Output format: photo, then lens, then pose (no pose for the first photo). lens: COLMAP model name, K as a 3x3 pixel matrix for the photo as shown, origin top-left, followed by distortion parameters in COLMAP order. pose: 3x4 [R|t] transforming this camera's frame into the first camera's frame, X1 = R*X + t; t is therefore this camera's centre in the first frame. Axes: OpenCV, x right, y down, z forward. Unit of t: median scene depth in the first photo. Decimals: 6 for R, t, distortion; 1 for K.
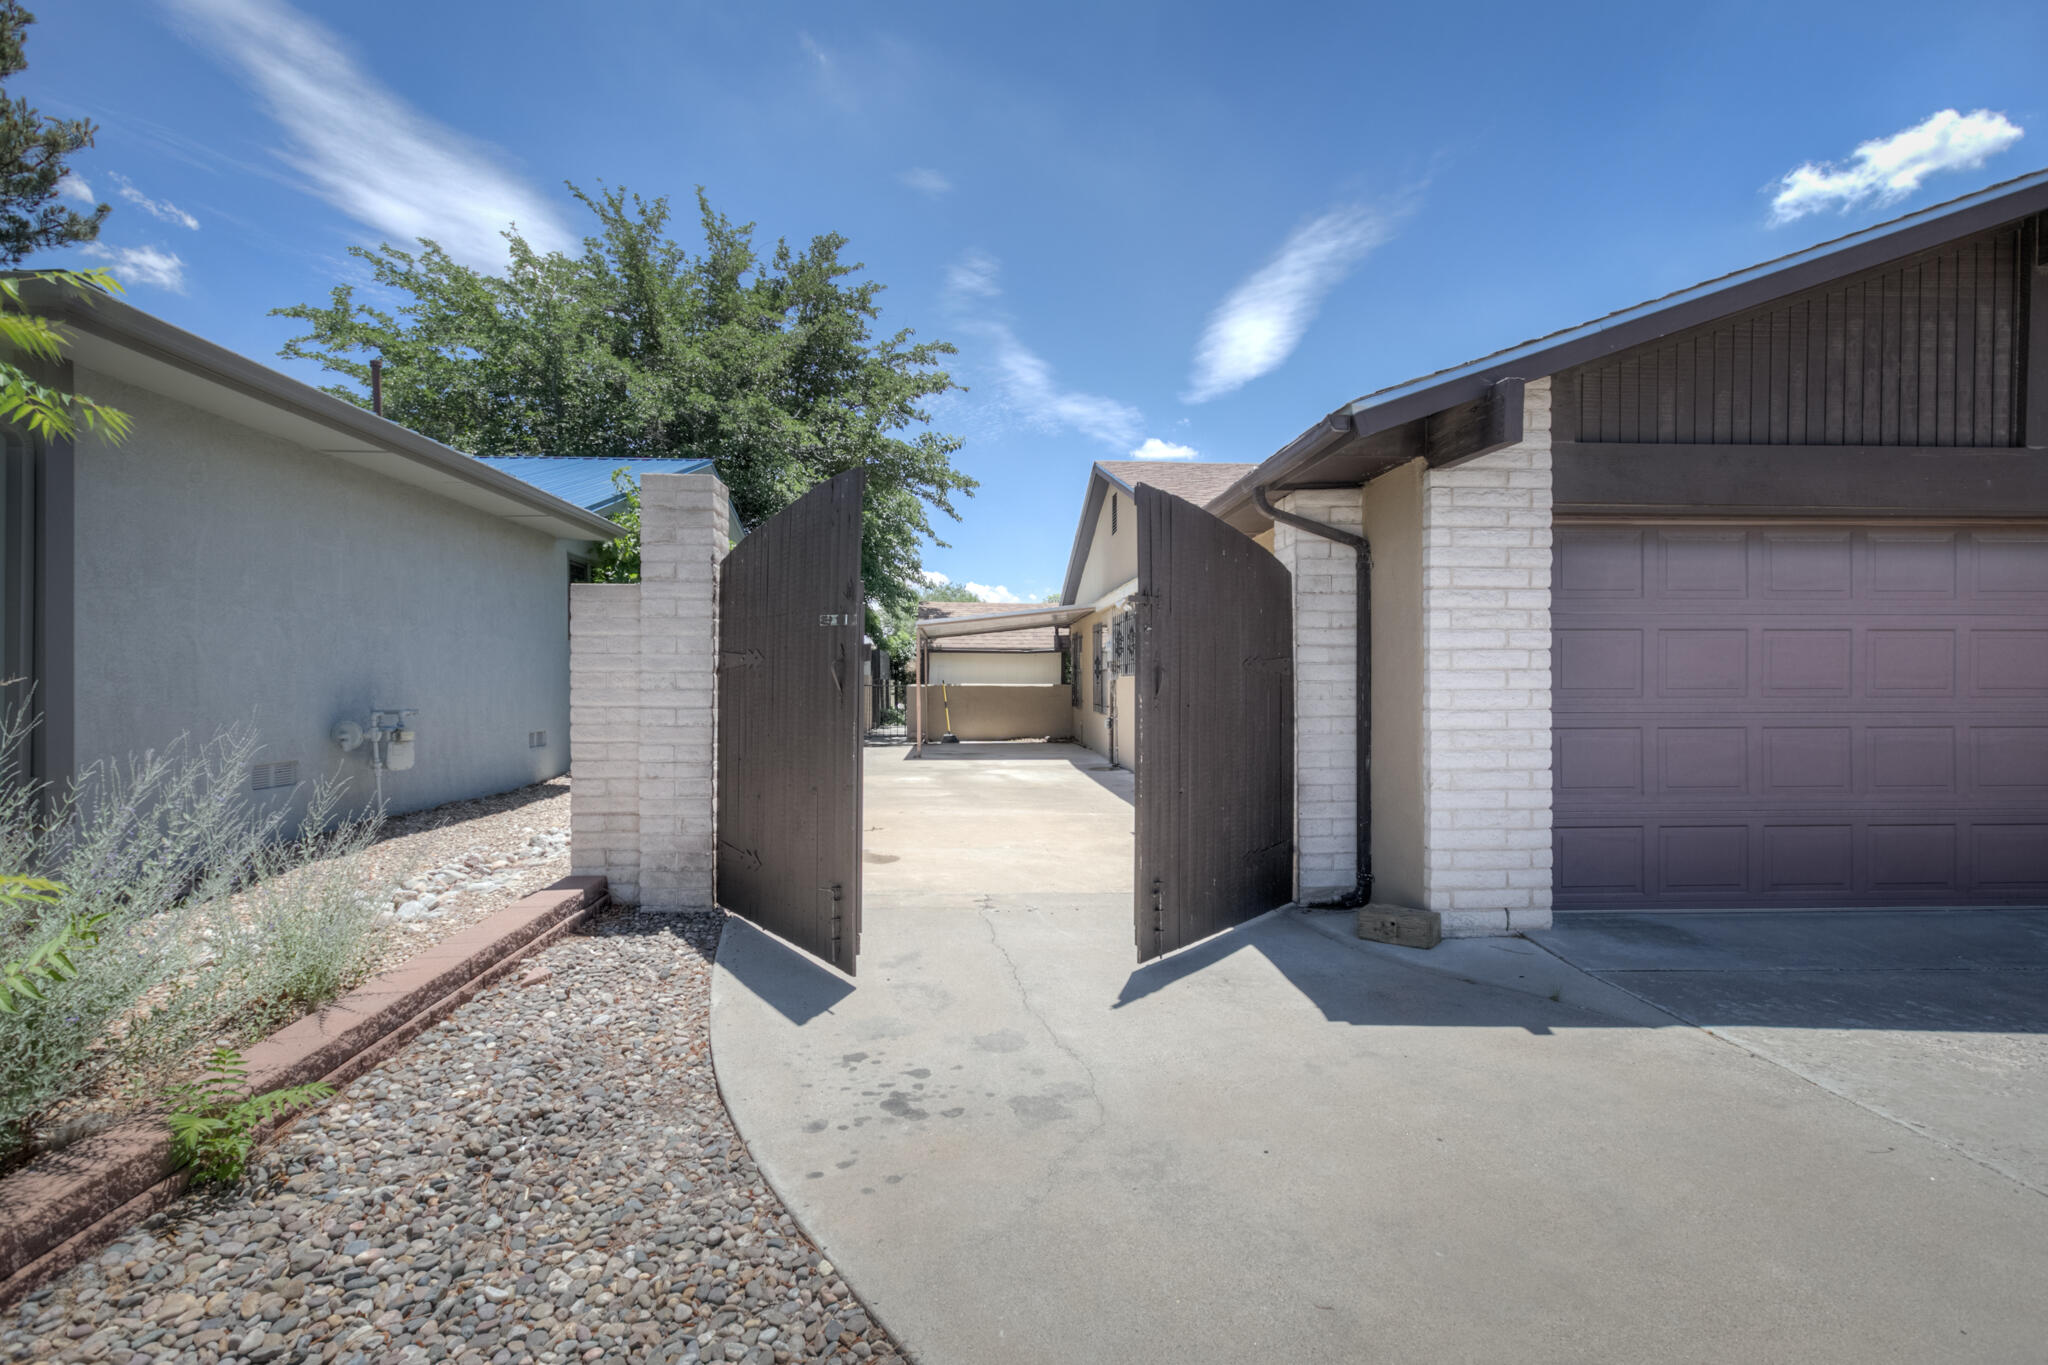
lens RADIAL K [[941.5, 0, 1016.1], [0, 941.5, 686.8], [0, 0, 1]] dist [0.003000, 0.009410]
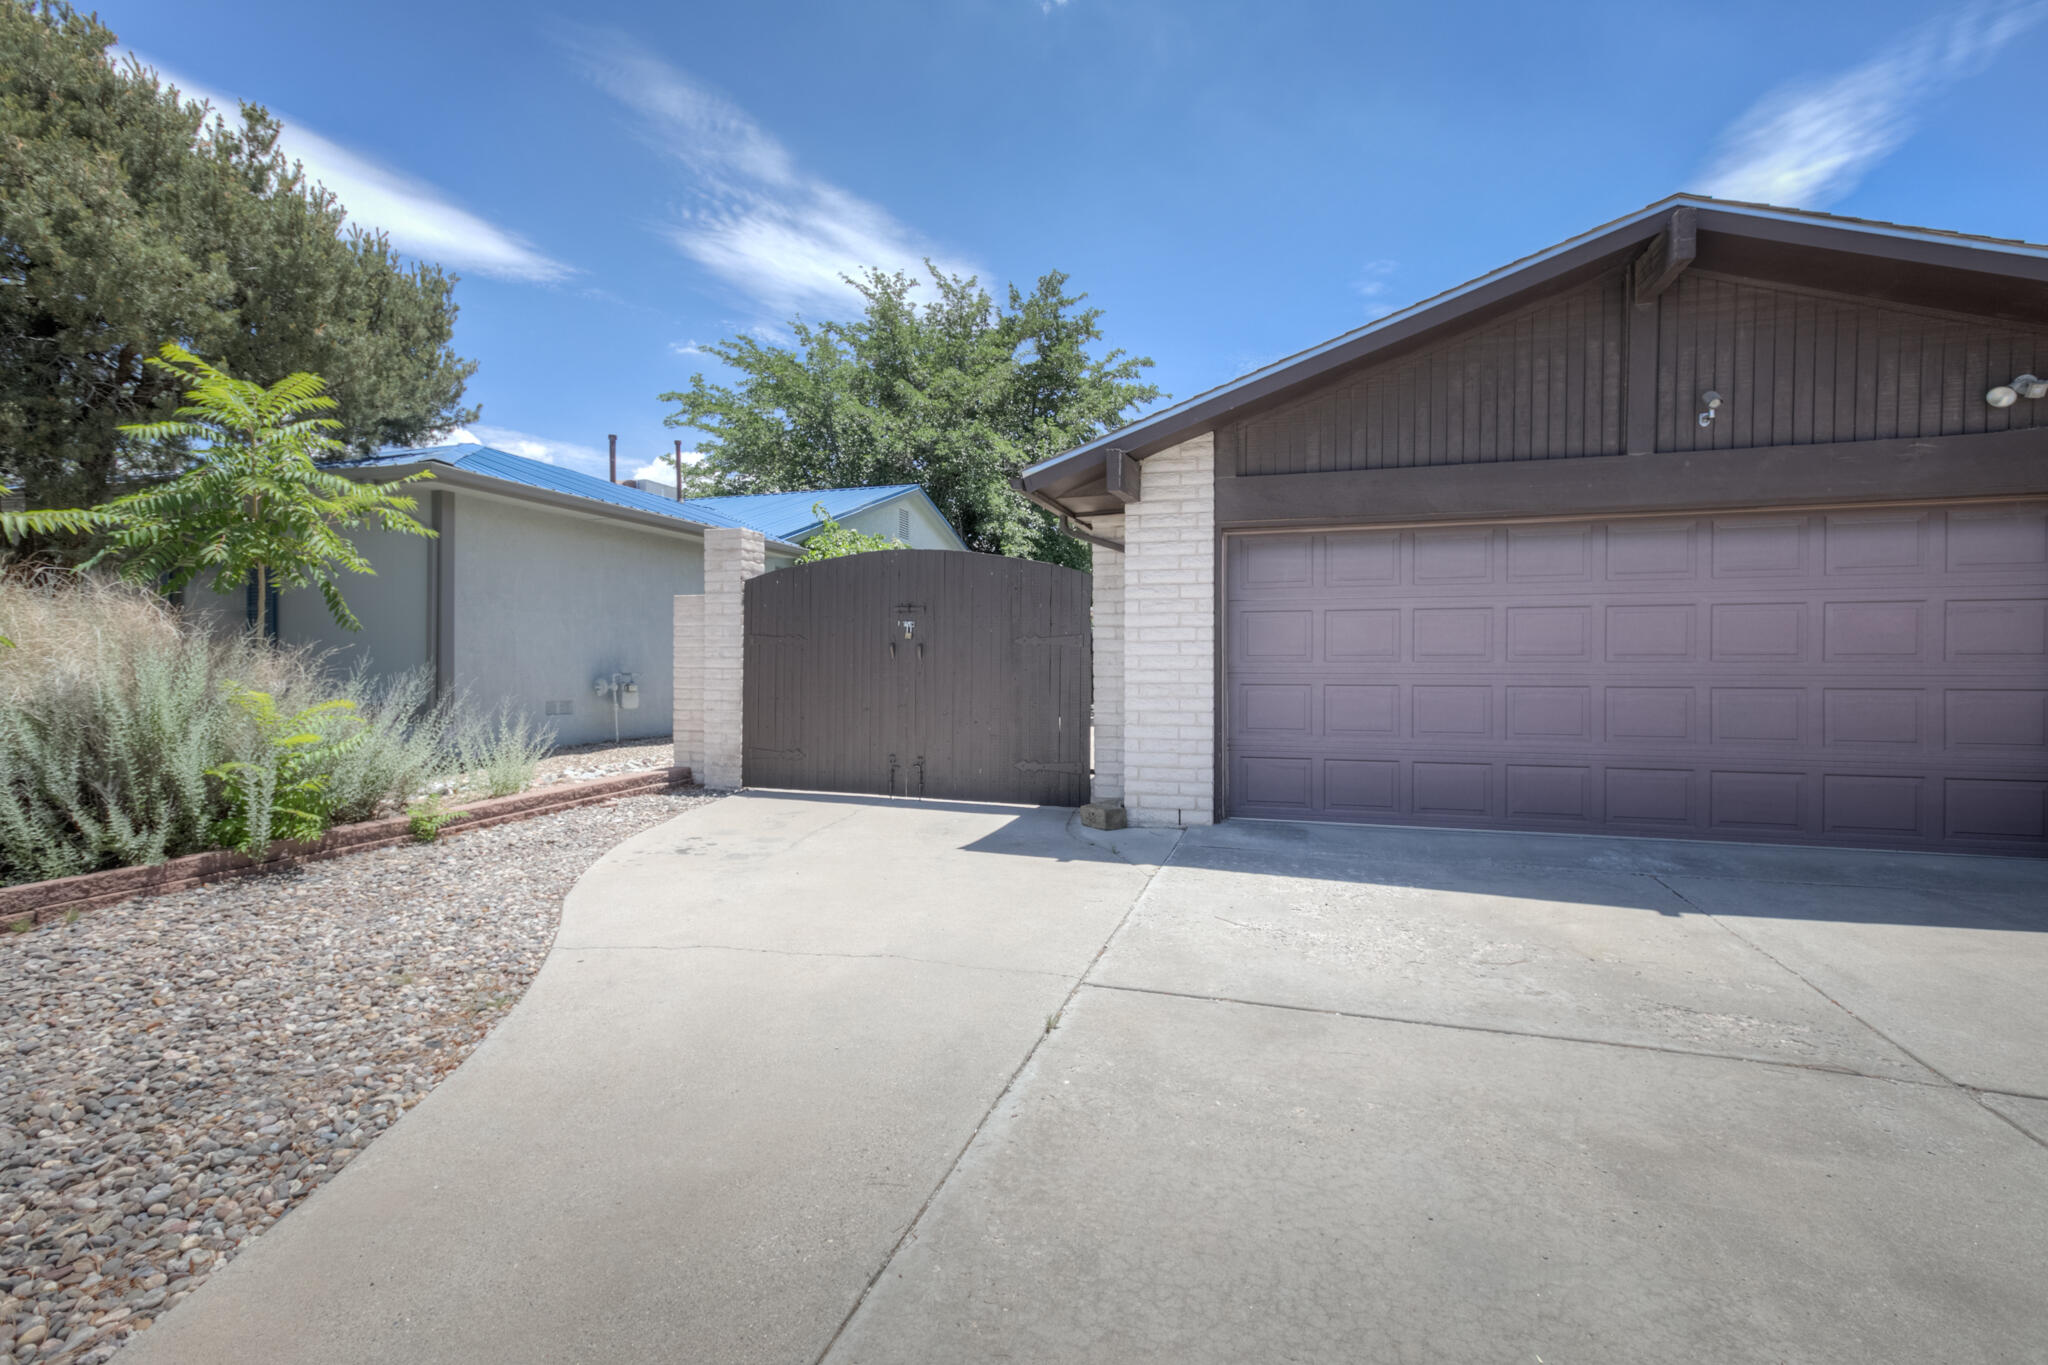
lens RADIAL K [[944.4, 0, 1024.0], [0, 944.4, 682.5], [0, 0, 1]] dist [-0.000378, 0.010545]
pose [[0.933672, 0.007854, -0.358044, 0.771867], [-0.004099, 0.999928, 0.011246, 0.027306], [0.358107, -0.009032, 0.933637, -0.392525]]
